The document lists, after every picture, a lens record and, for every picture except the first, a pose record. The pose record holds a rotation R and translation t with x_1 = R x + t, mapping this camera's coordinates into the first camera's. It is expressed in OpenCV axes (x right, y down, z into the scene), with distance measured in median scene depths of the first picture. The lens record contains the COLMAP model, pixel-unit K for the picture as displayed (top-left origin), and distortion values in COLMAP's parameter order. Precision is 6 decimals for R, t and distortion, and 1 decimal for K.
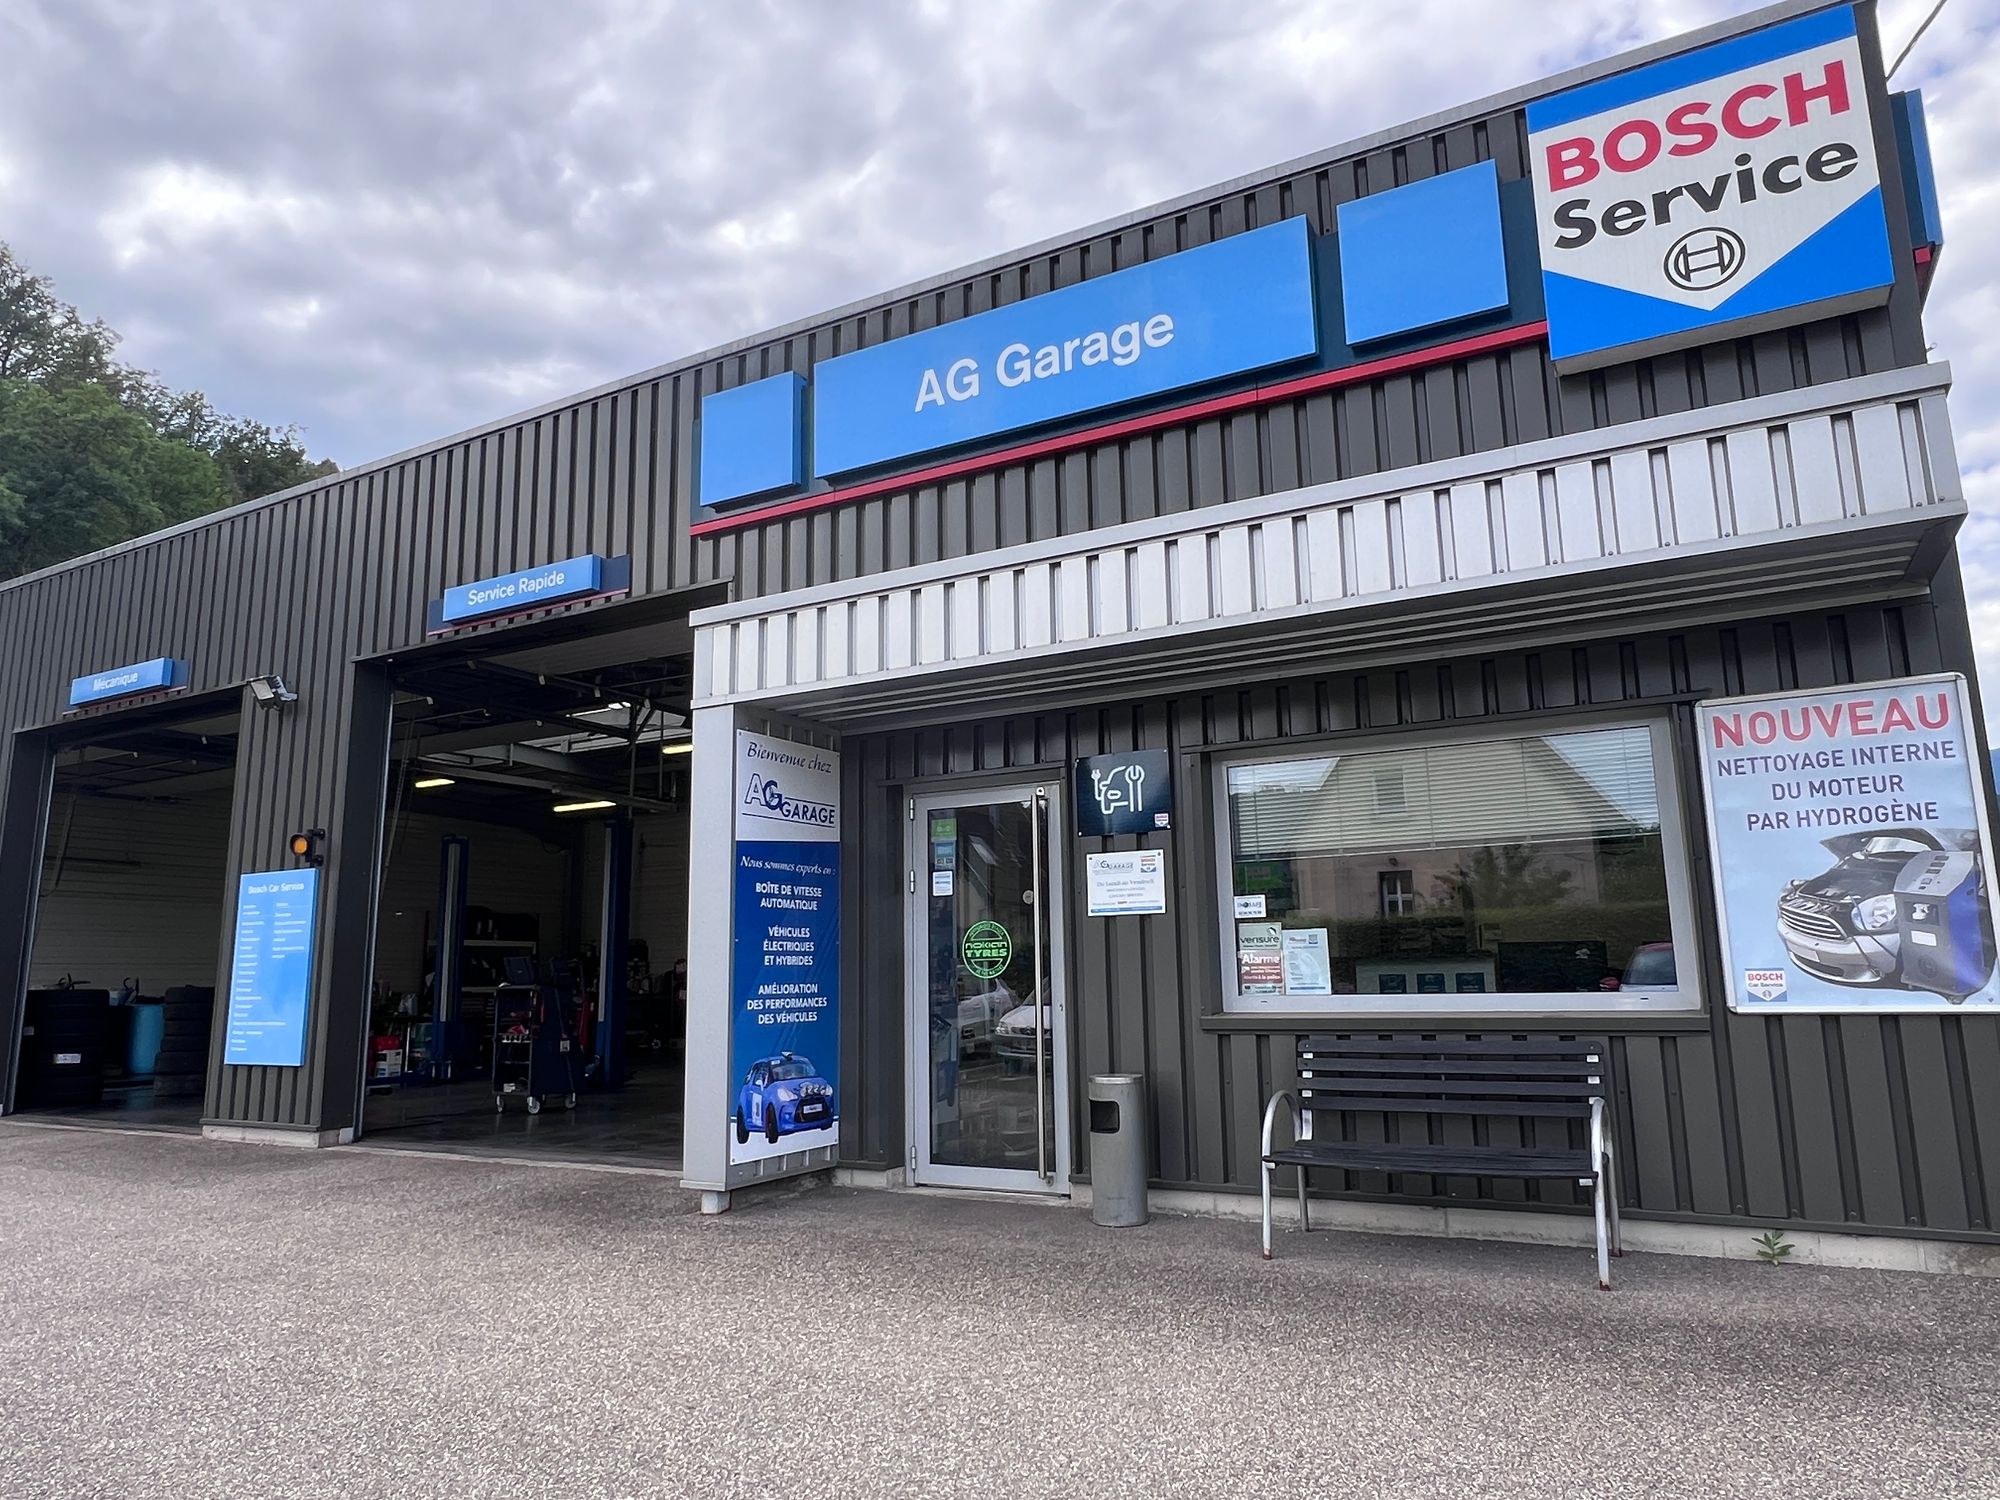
lens RADIAL K [[1288.2, 0, 995.9], [0, 1288.2, 744.8], [0, 0, 1]] dist [0.004084, 0.001739]
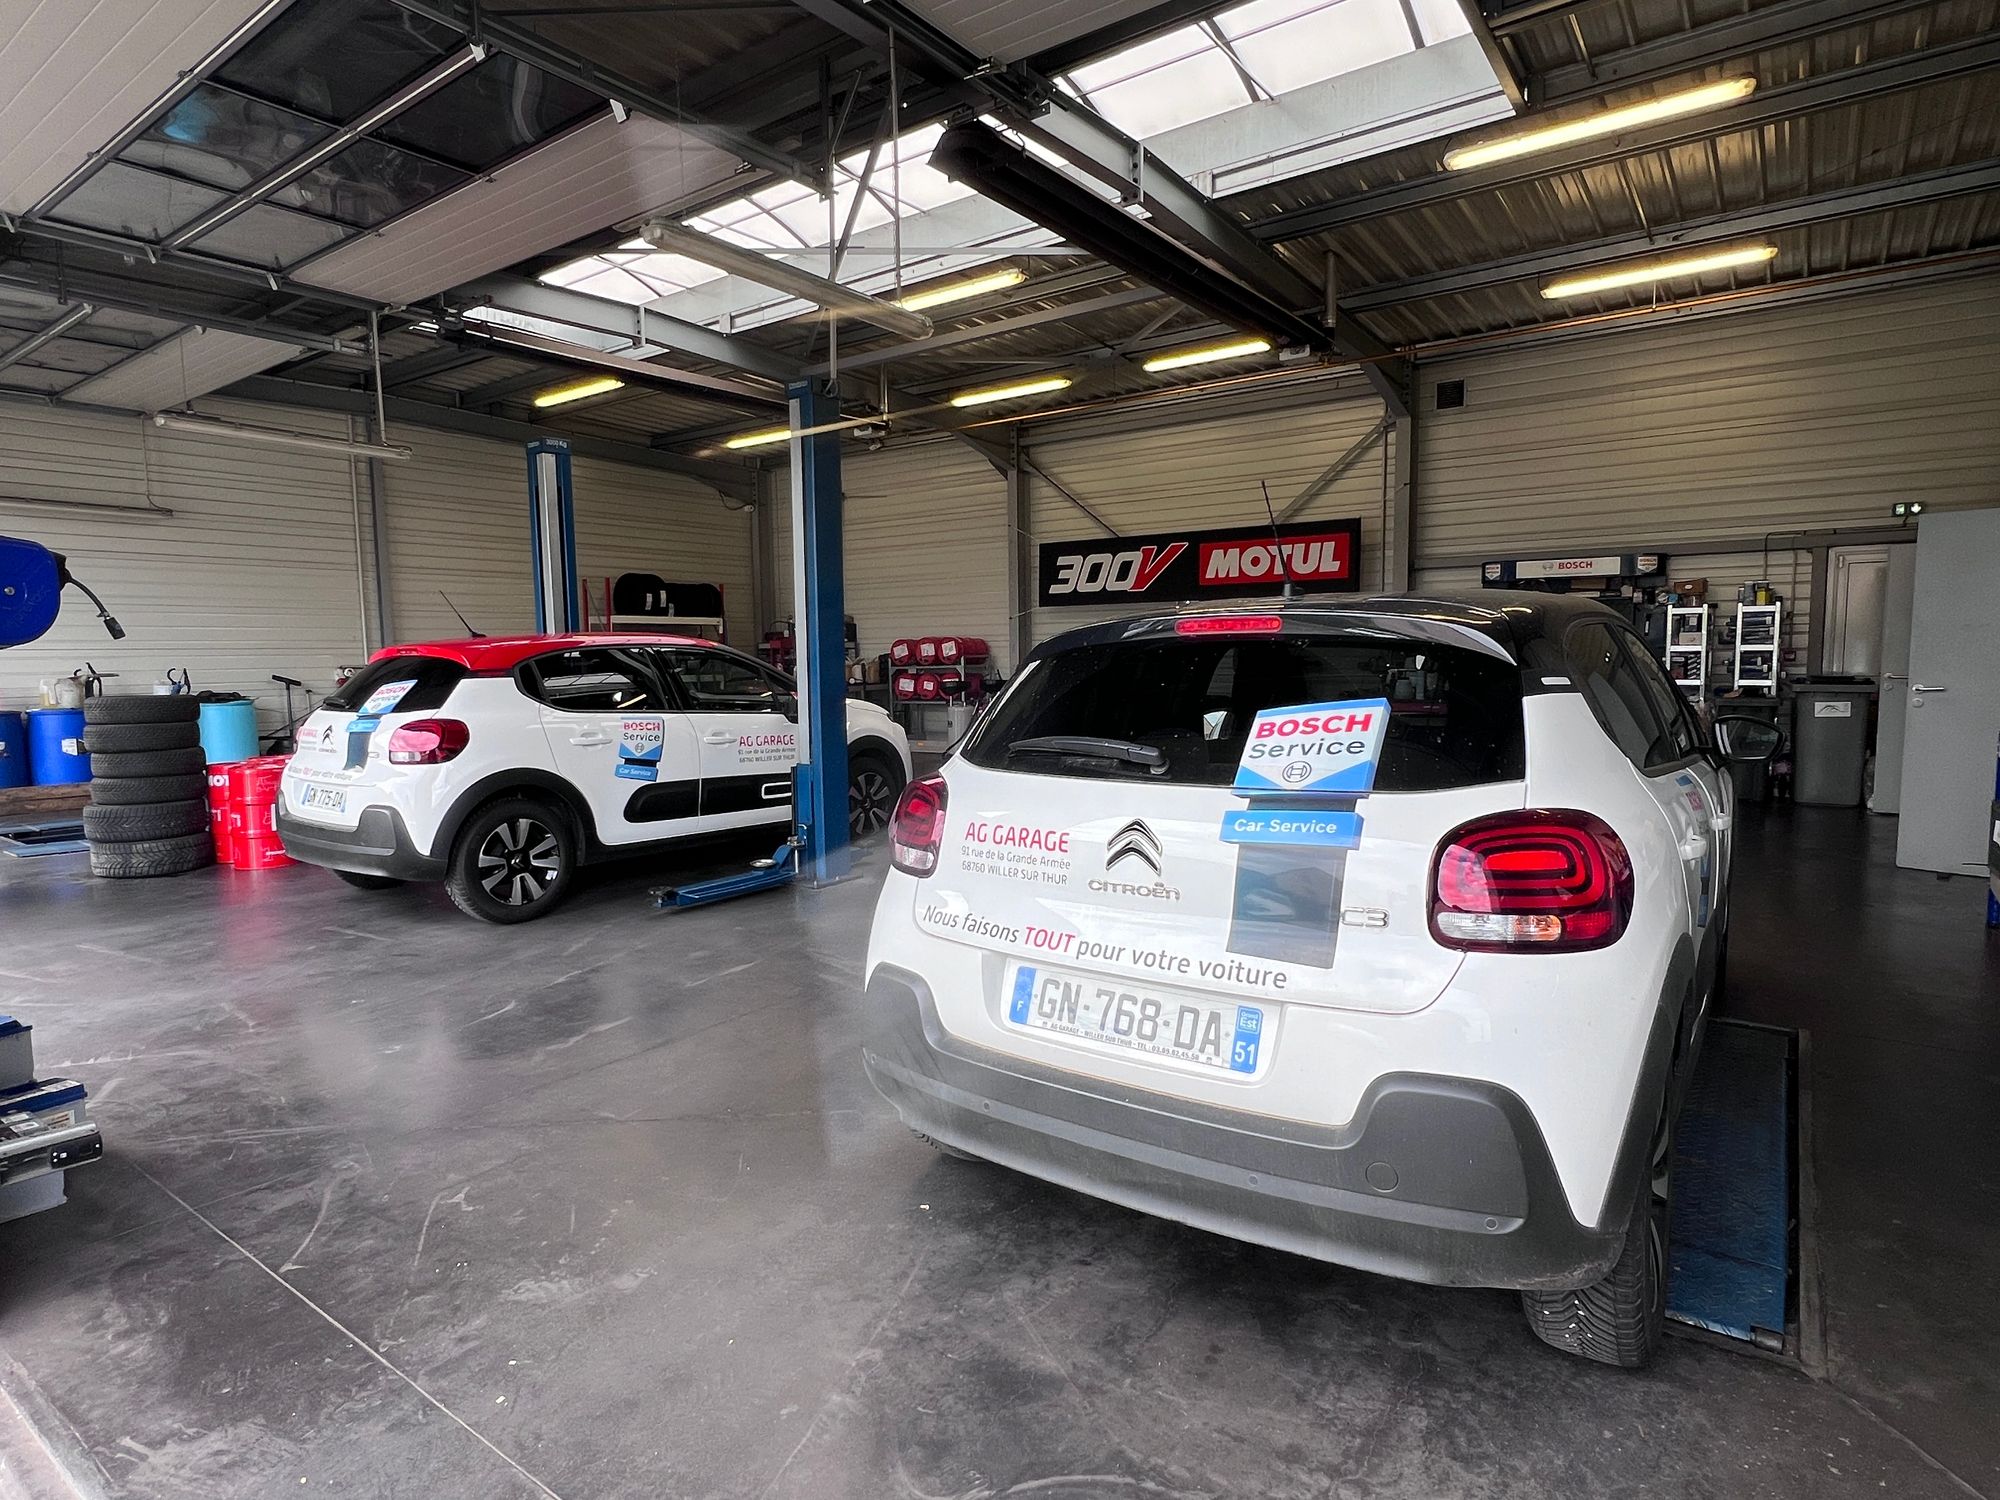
lens RADIAL K [[1096.5, 0, 993.6], [0, 1096.5, 749.5], [0, 0, 1]] dist [-0.002663, 0.002898]
pose [[0.992500, 0.011974, -0.121658, -0.127339], [0.021144, 0.963378, 0.267310, 0.064385], [0.120404, -0.267878, 0.955900, 0.423163]]
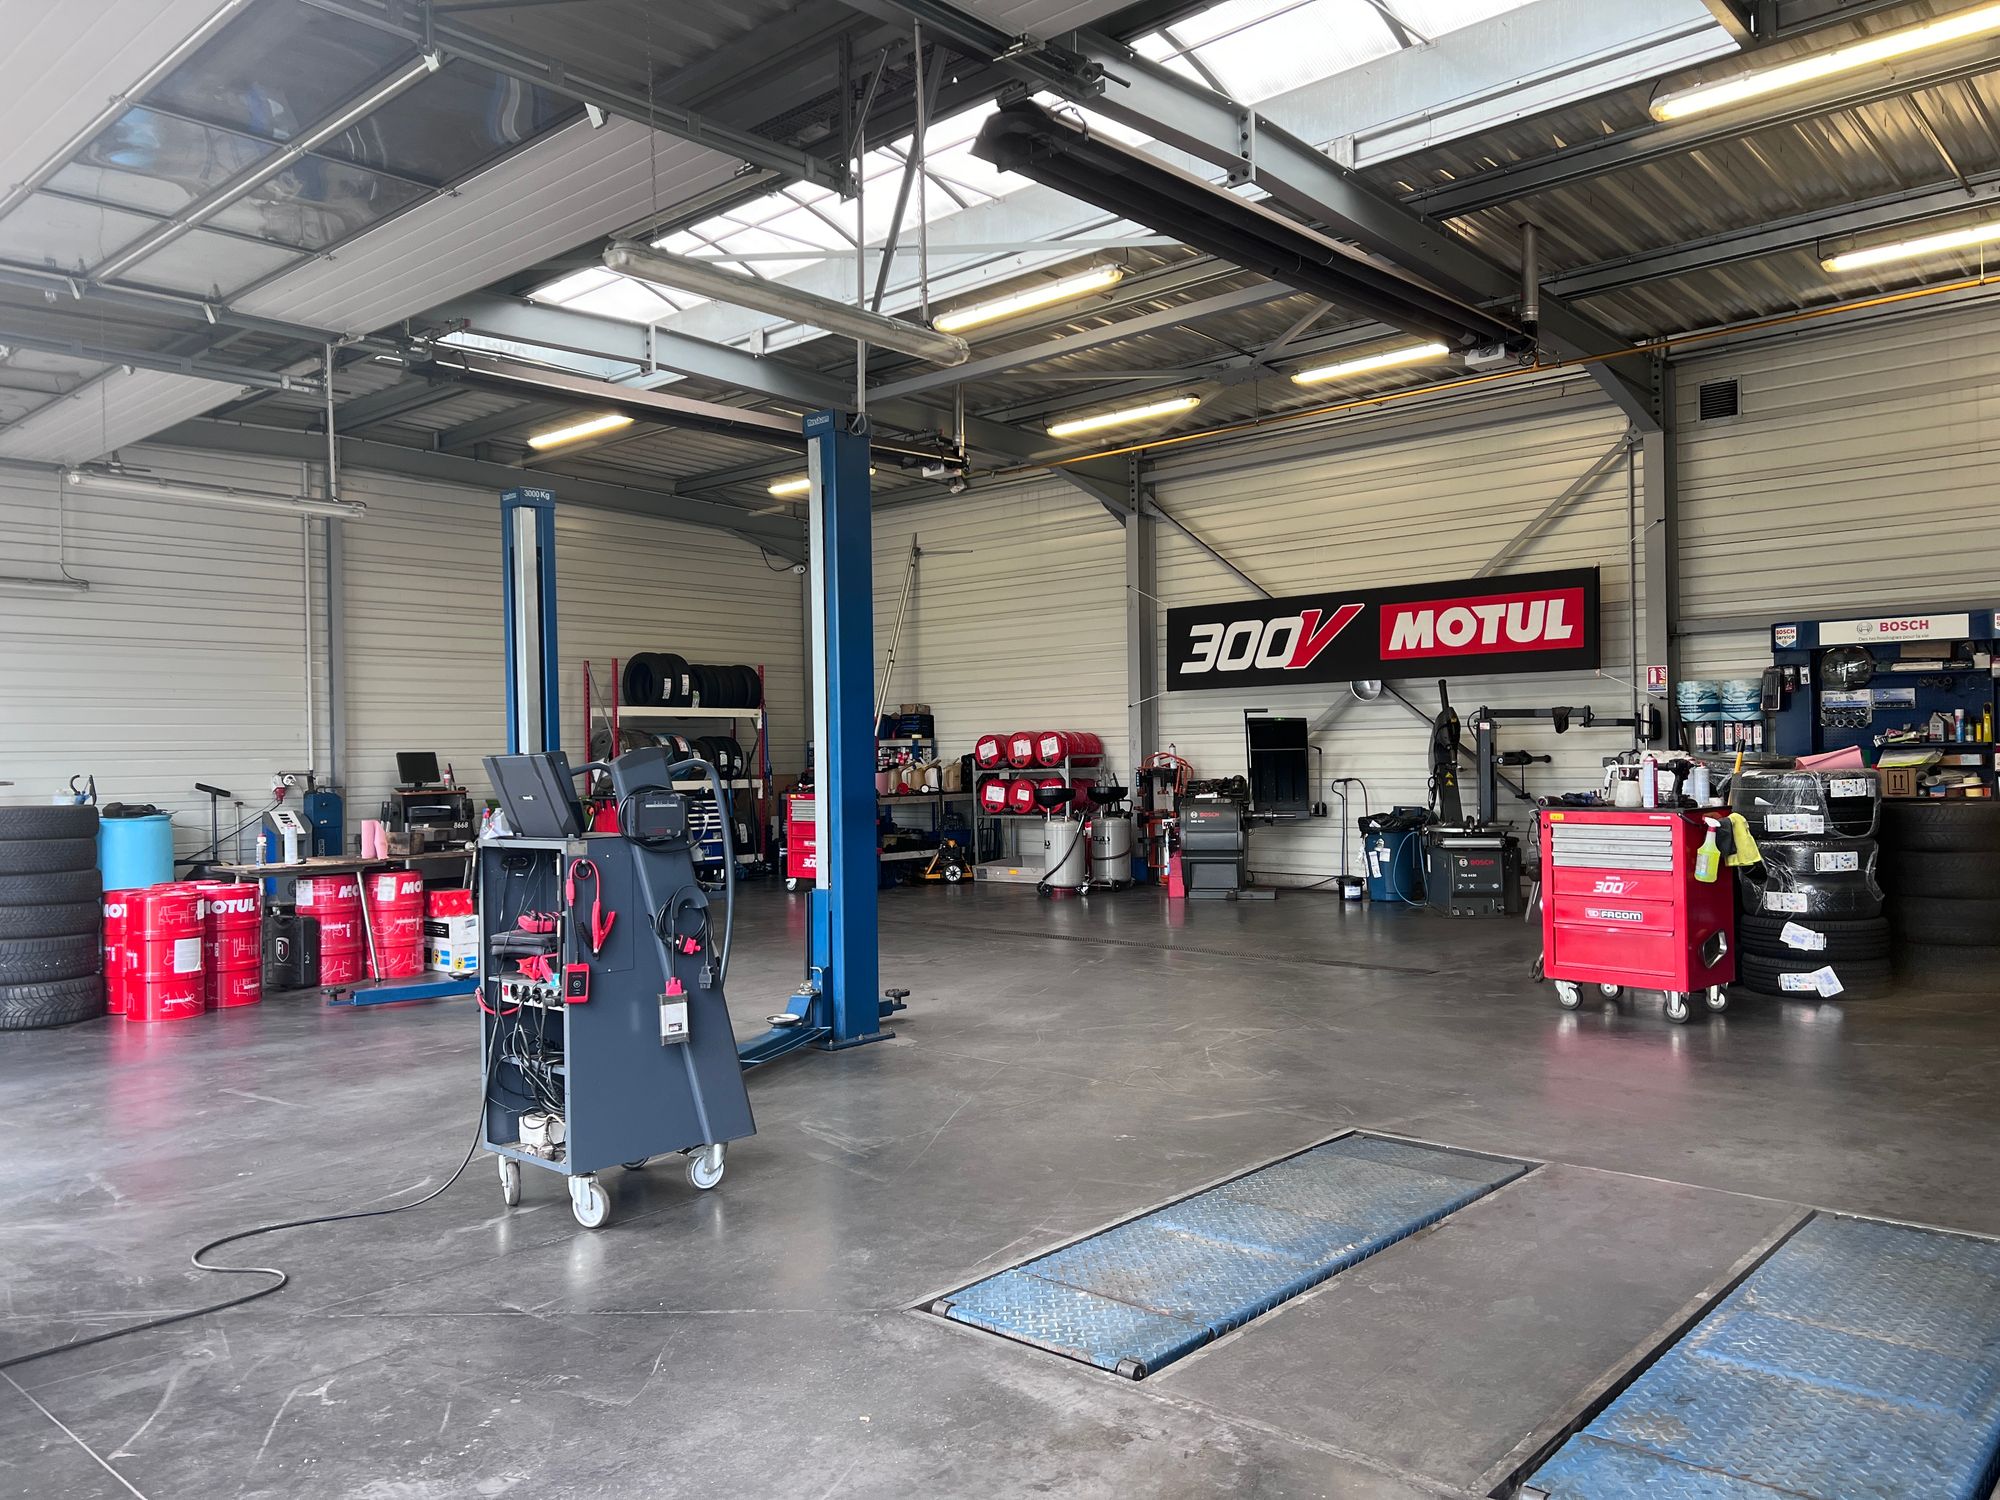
lens RADIAL K [[1493.1, 0, 998.8], [0, 1493.1, 741.2], [0, 0, 1]] dist [0.061838, -0.063145]
pose [[0.975021, -0.005184, -0.222053, -0.102678], [0.043728, 0.984642, 0.169020, 0.062706], [0.217767, -0.174507, 0.960273, 0.404422]]
